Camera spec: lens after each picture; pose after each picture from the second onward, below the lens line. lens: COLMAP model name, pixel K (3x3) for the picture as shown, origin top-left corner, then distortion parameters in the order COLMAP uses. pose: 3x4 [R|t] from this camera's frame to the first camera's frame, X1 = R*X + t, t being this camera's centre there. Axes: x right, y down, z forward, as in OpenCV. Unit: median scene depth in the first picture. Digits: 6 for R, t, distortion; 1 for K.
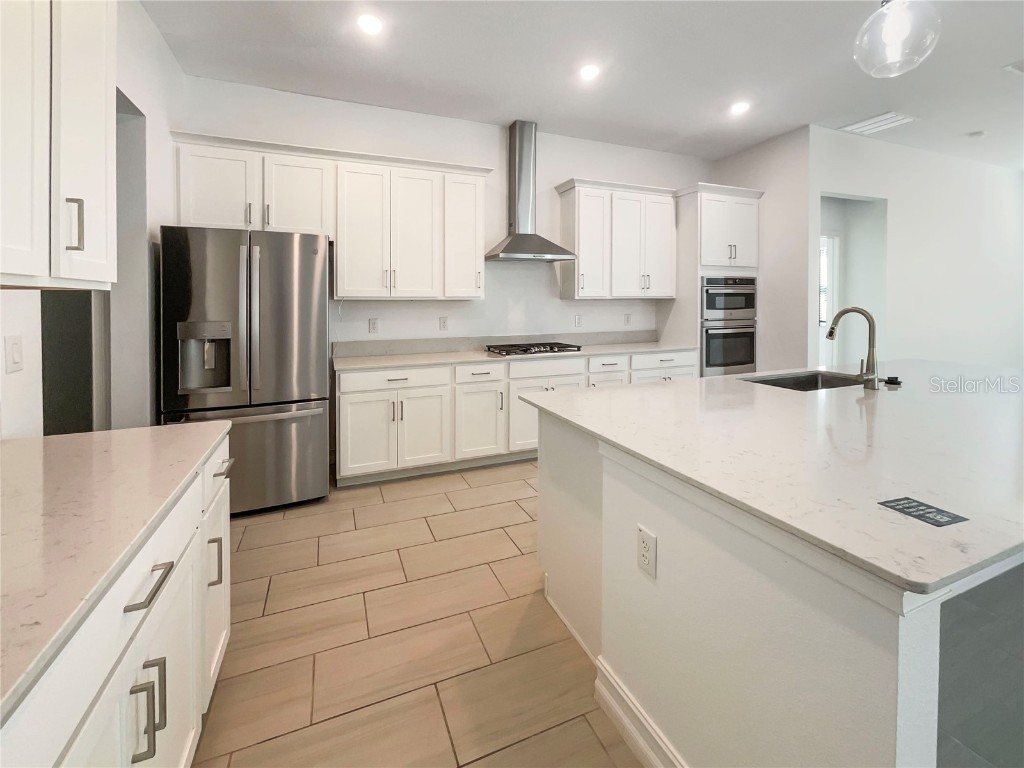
lens RADIAL K [[430.2, 0, 512.0], [0, 430.2, 384.0], [0, 0, 1]] dist [-0.010475, 0.009091]
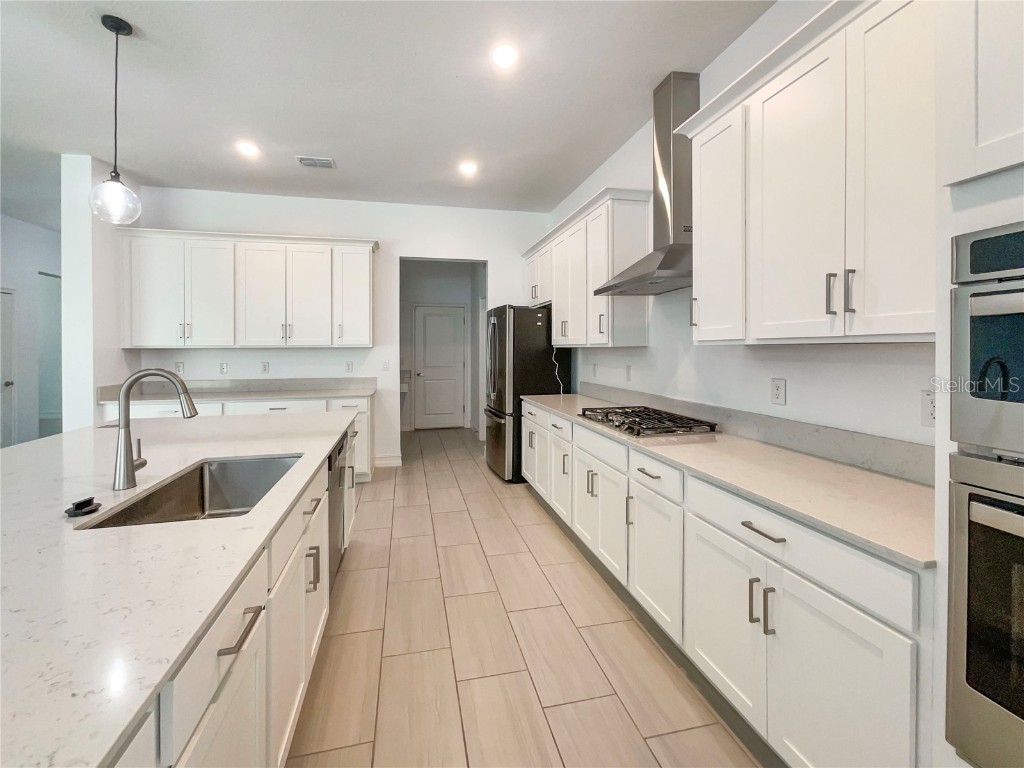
lens RADIAL K [[430.2, 0, 512.0], [0, 430.2, 384.0], [0, 0, 1]] dist [-0.010475, 0.009091]
pose [[-0.157223, 0.093525, -0.983125, 0.708995], [-0.157109, 0.980459, 0.118397, -0.176326], [0.974986, 0.173073, -0.139457, 0.855841]]
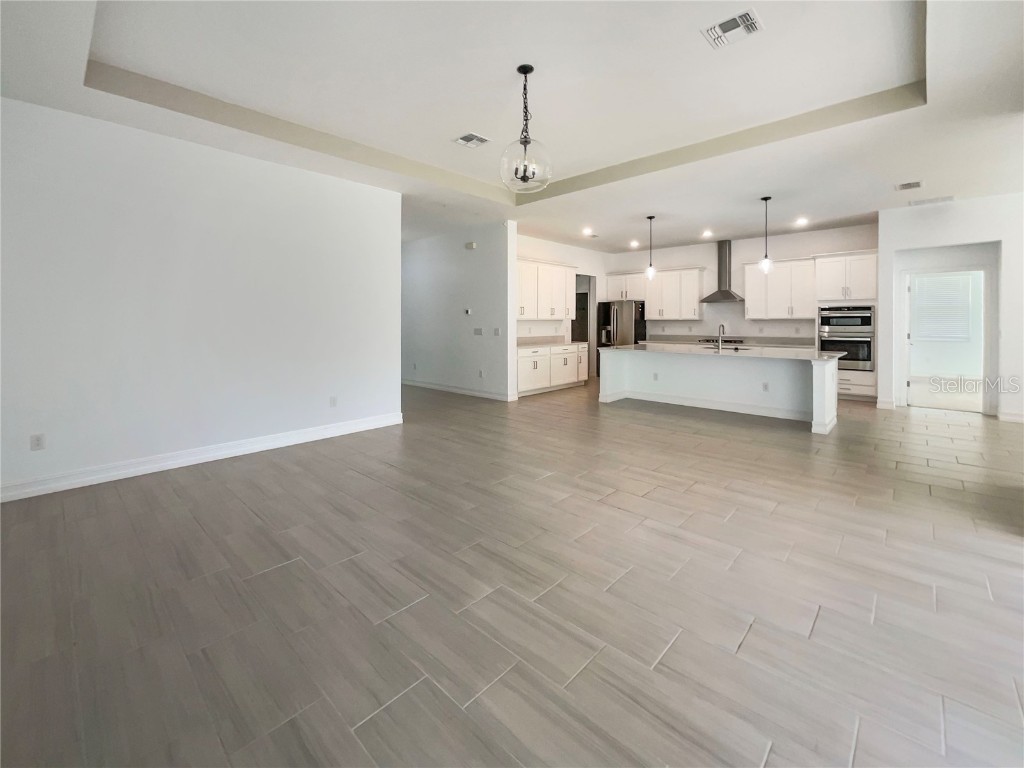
lens RADIAL K [[430.2, 0, 512.0], [0, 430.2, 384.0], [0, 0, 1]] dist [-0.010475, 0.009091]
pose [[0.415419, 0.145322, -0.897947, 1.557163], [-0.150074, 0.984578, 0.089913, 0.084085], [0.897165, 0.097407, 0.430822, -0.821303]]
